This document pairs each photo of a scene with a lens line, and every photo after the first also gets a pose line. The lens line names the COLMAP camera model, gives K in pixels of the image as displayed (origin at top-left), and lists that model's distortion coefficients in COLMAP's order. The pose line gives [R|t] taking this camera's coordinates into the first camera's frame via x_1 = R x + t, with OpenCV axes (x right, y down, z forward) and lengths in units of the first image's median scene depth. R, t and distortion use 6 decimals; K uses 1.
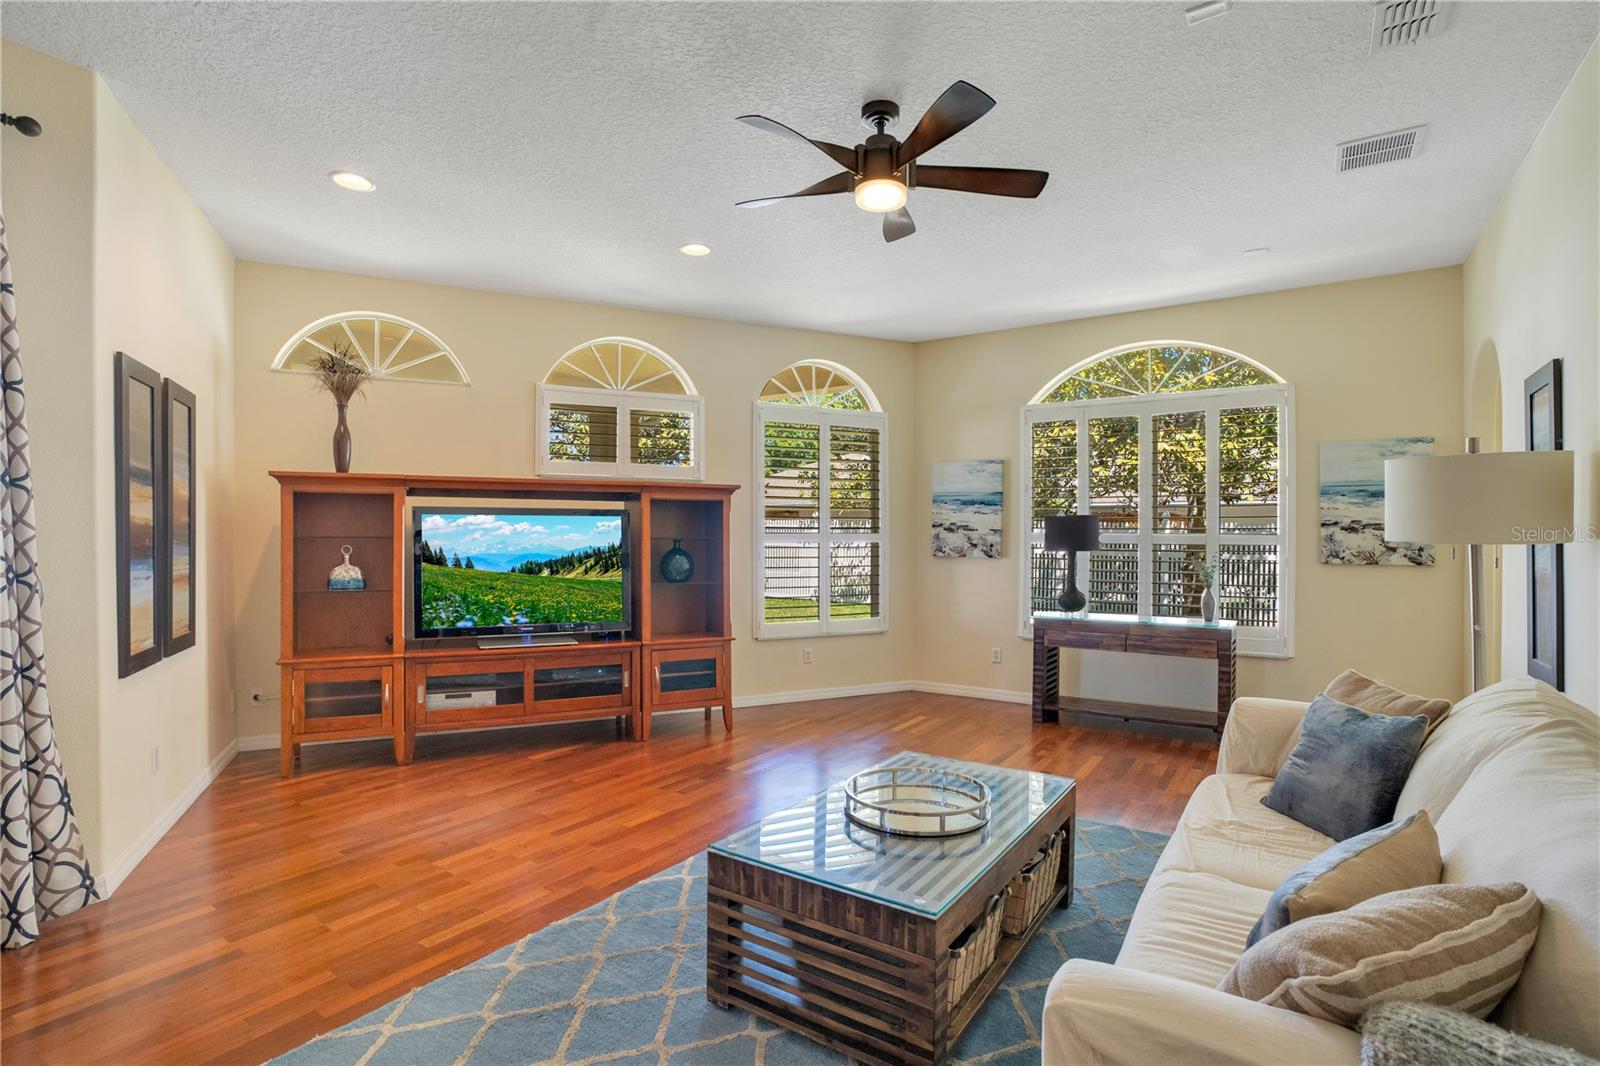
lens RADIAL K [[759.2, 0, 767.9], [0, 759.2, 534.7], [0, 0, 1]] dist [-0.075206, 0.035018]
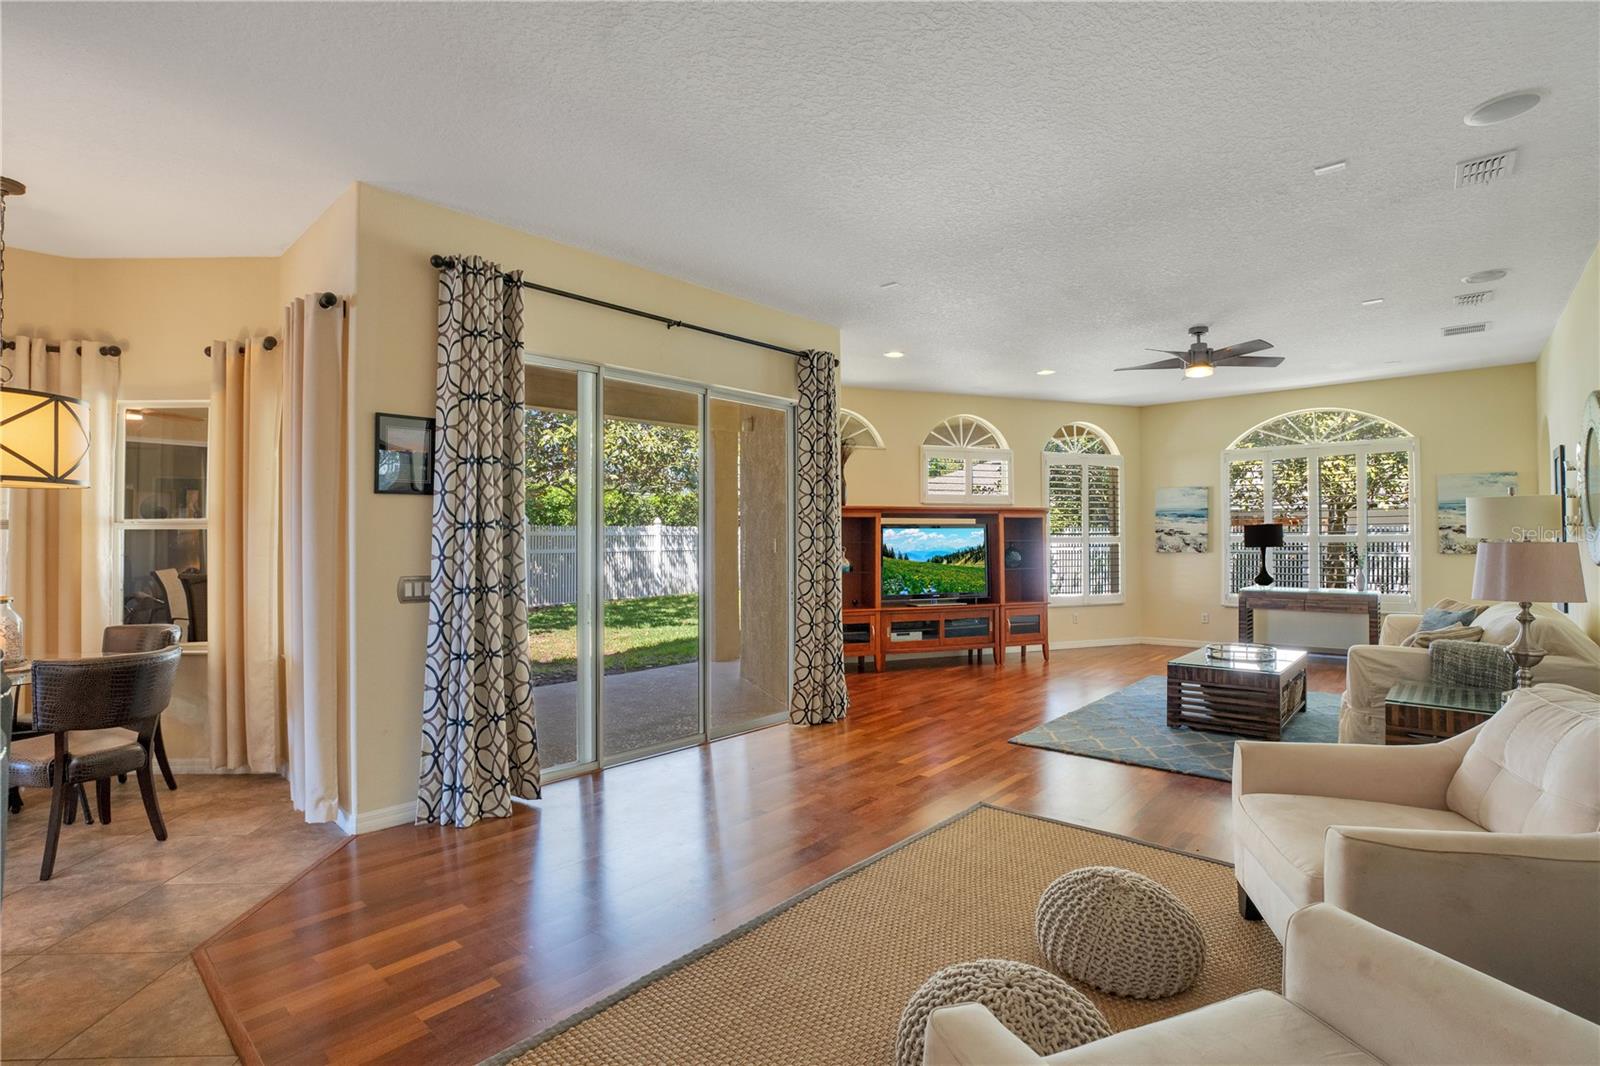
lens RADIAL K [[759.2, 0, 767.9], [0, 759.2, 534.7], [0, 0, 1]] dist [-0.075206, 0.035018]
pose [[0.993284, -0.010197, -0.115249, -0.479535], [0.009394, 0.999928, -0.007509, -0.001986], [0.115318, 0.006376, 0.993308, -0.697052]]
